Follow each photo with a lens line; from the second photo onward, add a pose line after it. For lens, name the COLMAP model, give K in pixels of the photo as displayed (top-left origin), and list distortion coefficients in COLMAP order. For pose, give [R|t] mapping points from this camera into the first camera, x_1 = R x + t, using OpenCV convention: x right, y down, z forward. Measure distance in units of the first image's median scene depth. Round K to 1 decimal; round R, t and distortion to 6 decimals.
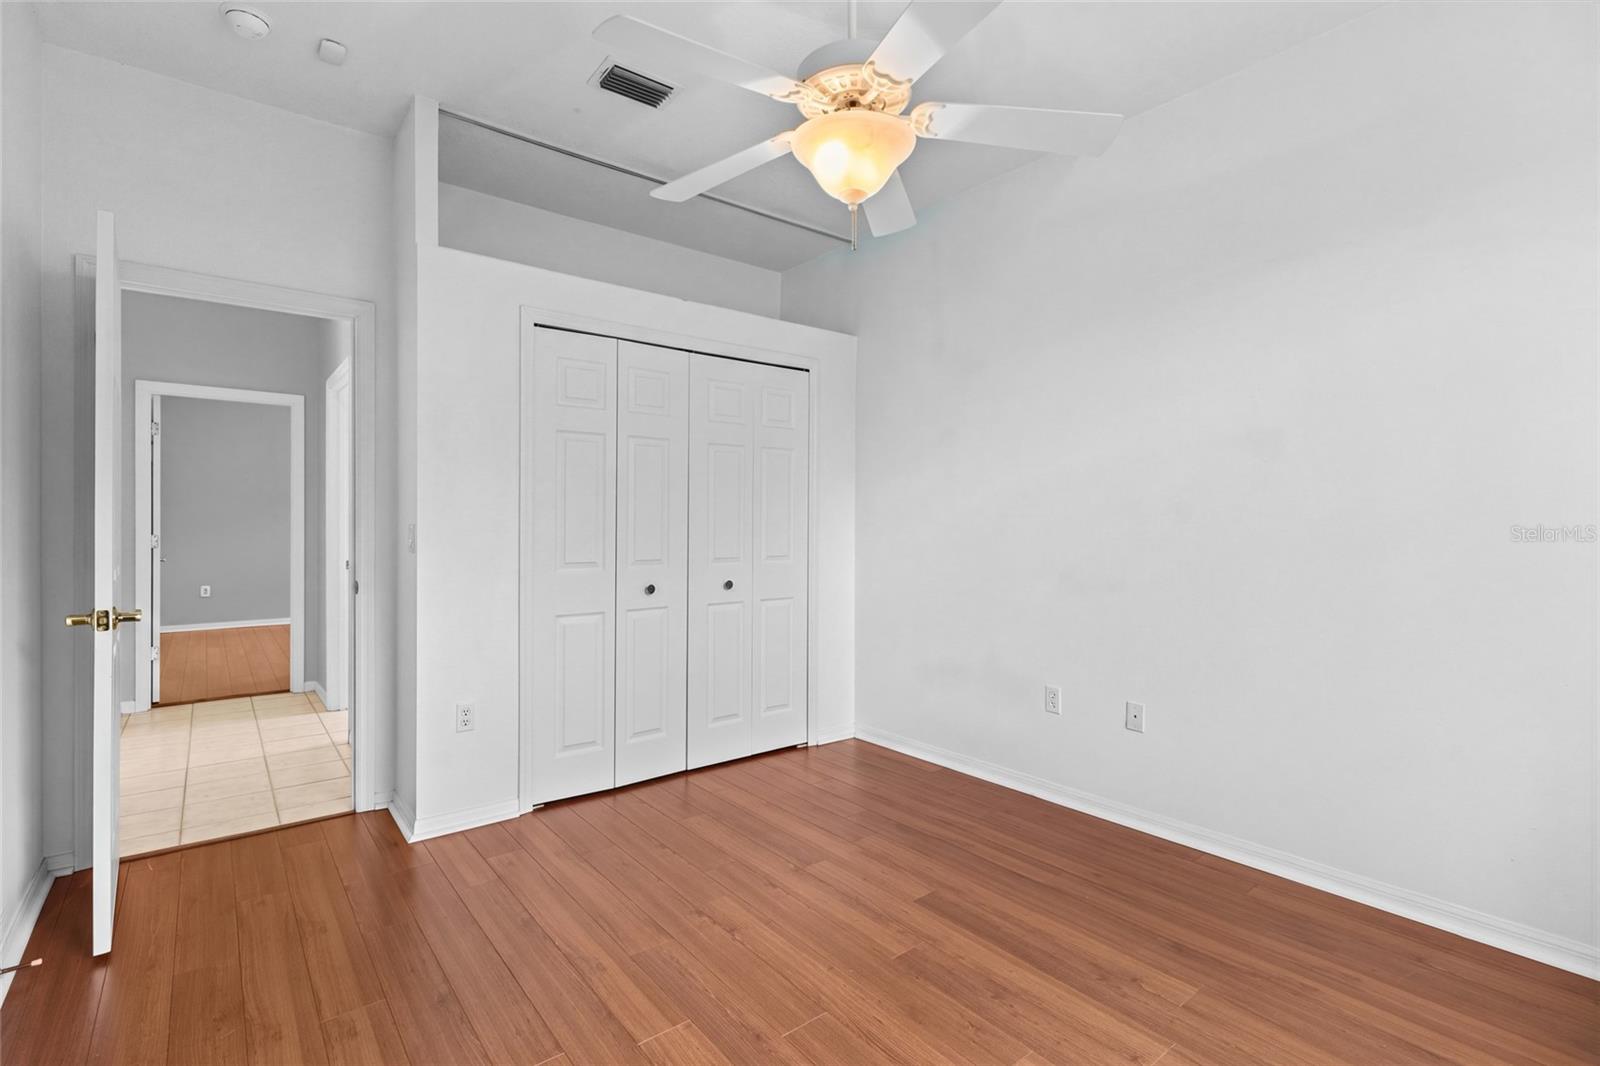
lens RADIAL K [[743.6, 0, 800.0], [0, 743.6, 527.2], [0, 0, 1]] dist [0.000601, -0.000042]
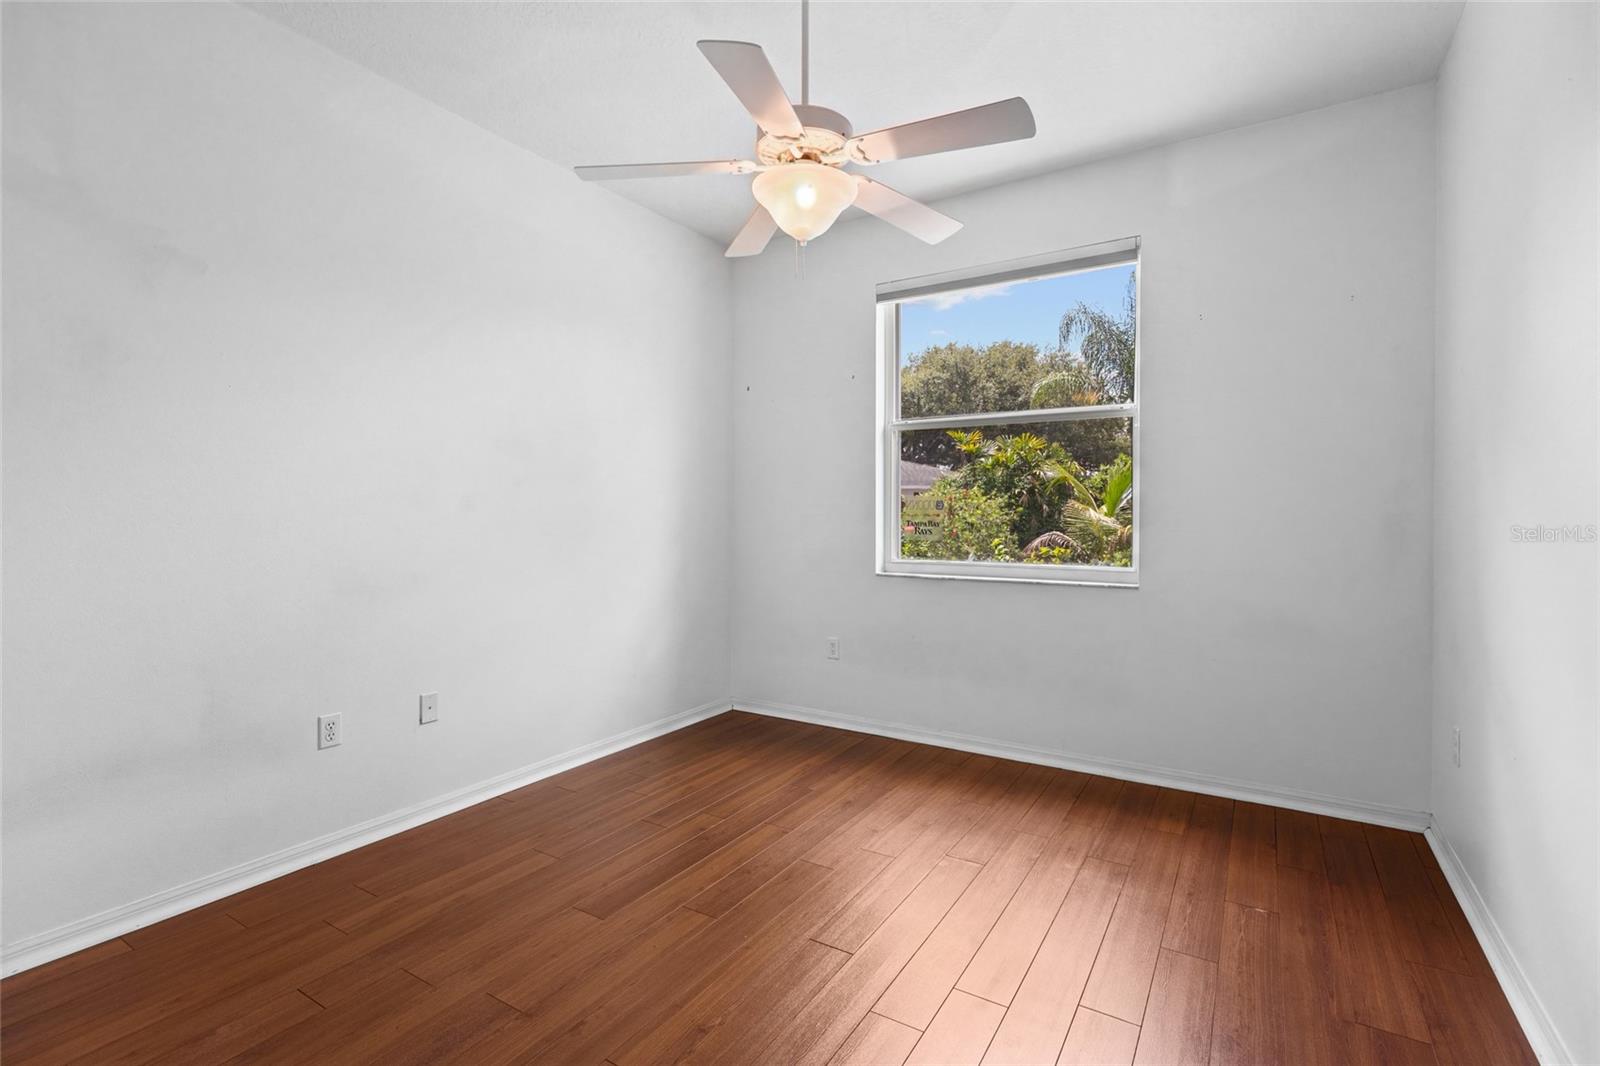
lens RADIAL K [[743.6, 0, 798.1], [0, 743.6, 527.2], [0, 0, 1]] dist [0.000601, -0.000042]
pose [[-0.337584, -0.008408, 0.941258, -0.694446], [0.012890, 0.999825, 0.013554, 0.011463], [-0.941207, 0.016709, -0.337417, 0.955955]]
